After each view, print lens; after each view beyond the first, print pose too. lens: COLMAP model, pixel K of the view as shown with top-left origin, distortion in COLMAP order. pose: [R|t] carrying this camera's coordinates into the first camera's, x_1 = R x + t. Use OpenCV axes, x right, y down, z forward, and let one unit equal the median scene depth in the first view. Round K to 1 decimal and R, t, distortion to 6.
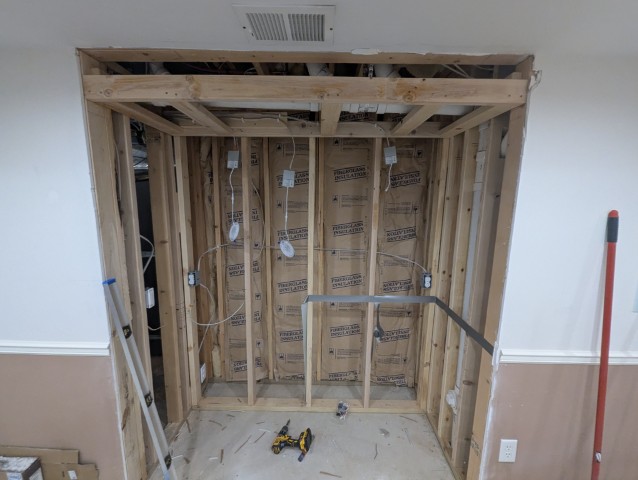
lens RADIAL K [[261.7, 0, 320.8], [0, 261.7, 236.2], [0, 0, 1]] dist [0.002826, -0.000663]
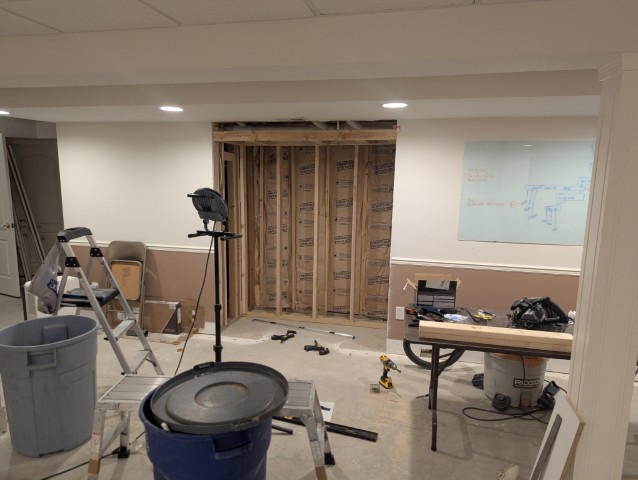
lens RADIAL K [[451.6, 0, 318.5], [0, 451.6, 243.4], [0, 0, 1]] dist [0.065224, -0.055441]
pose [[0.970900, 0.034919, -0.236925, 0.549764], [-0.035458, 0.999369, 0.001985, 0.193542], [0.236845, 0.006474, 0.971526, -1.451427]]
